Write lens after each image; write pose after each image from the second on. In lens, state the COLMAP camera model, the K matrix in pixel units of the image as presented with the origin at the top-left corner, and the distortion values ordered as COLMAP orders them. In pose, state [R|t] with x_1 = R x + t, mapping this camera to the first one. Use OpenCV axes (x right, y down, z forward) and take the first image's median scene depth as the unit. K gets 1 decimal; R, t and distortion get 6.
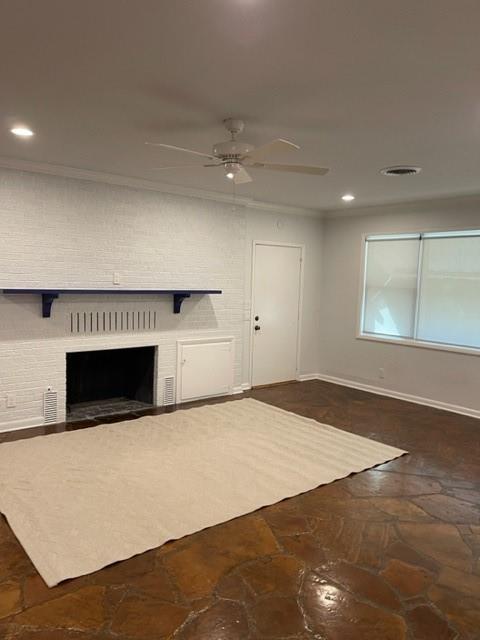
lens RADIAL K [[484.8, 0, 239.0], [0, 484.8, 328.4], [0, 0, 1]] dist [0.087176, -0.124334]
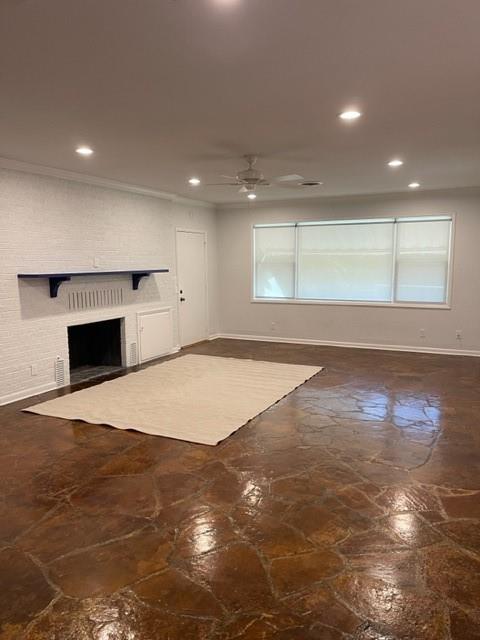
lens RADIAL K [[484.8, 0, 239.0], [0, 484.8, 328.4], [0, 0, 1]] dist [0.087176, -0.124334]
pose [[0.910221, -0.095014, 0.403075, -0.390140], [0.078786, 0.995278, 0.056696, 0.016365], [-0.406558, -0.019849, 0.913409, -0.223792]]
